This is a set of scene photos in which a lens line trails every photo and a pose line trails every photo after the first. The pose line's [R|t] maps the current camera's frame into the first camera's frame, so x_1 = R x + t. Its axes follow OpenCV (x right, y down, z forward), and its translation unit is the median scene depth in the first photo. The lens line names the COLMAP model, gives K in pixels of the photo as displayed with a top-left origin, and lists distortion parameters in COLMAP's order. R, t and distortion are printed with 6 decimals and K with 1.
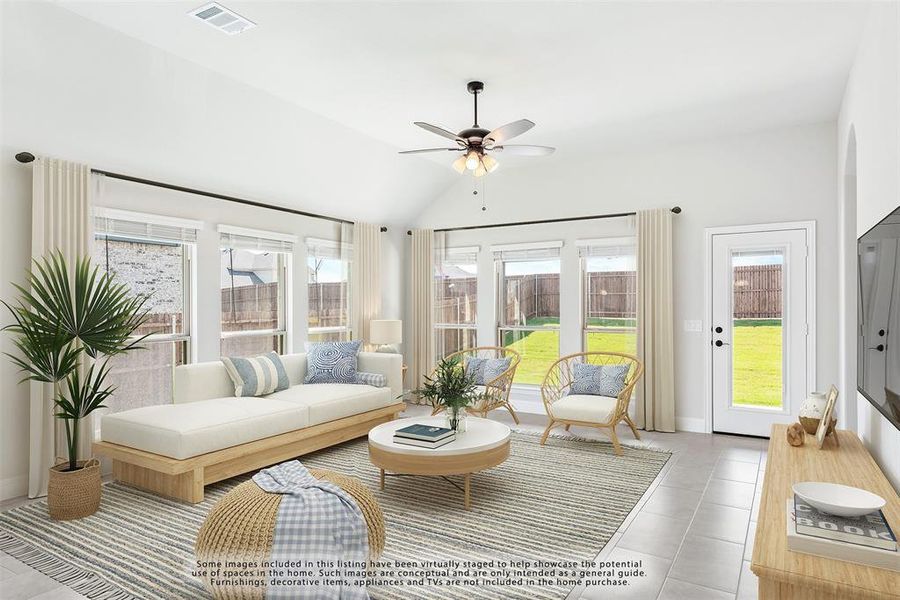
lens RADIAL K [[564.9, 0, 450.0], [0, 564.9, 300.0], [0, 0, 1]] dist [0.015849, 0.000885]
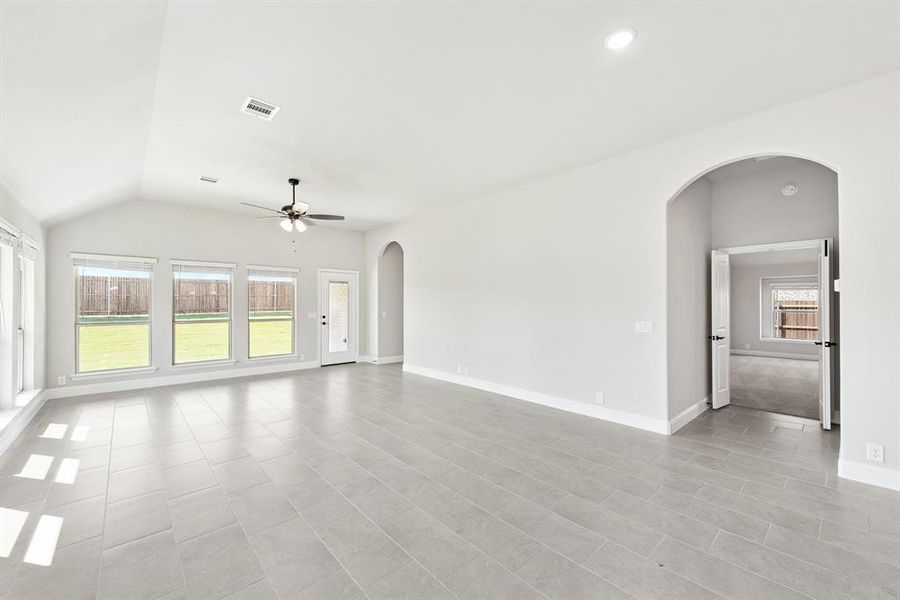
lens RADIAL K [[362.4, 0, 446.0], [0, 362.4, 298.6], [0, 0, 1]] dist [0.002088, 0.000283]
pose [[0.306019, 0.017927, 0.951857, -0.669485], [-0.010555, 0.999825, -0.015437, 0.000112], [-0.951967, -0.005323, 0.306155, 0.153950]]
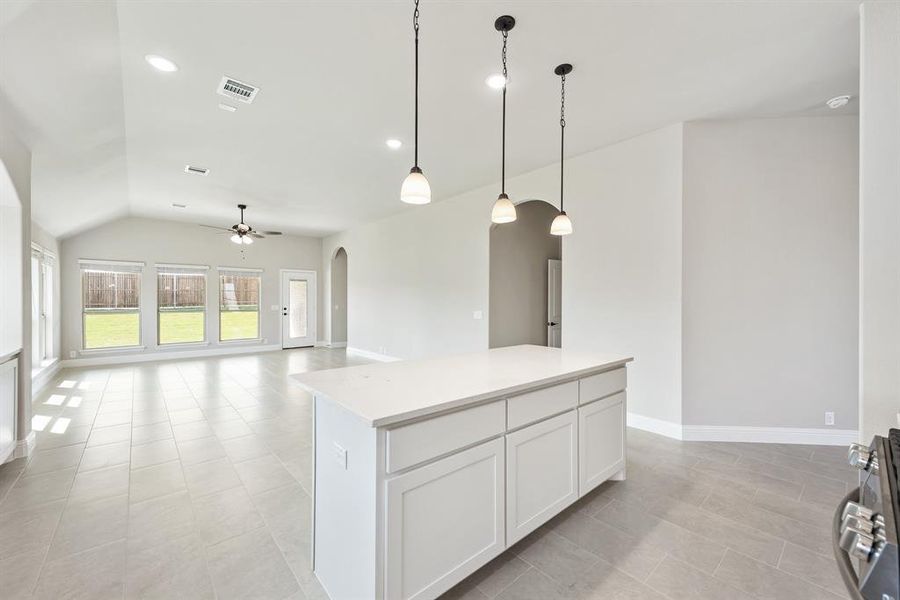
lens RADIAL K [[361.2, 0, 452.9], [0, 361.2, 298.6], [0, 0, 1]] dist [-0.000787, -0.000353]
pose [[0.313260, 0.006413, 0.949646, -0.845003], [-0.014413, 0.999894, -0.001997, -0.001823], [-0.949558, -0.013062, 0.313320, -0.238927]]
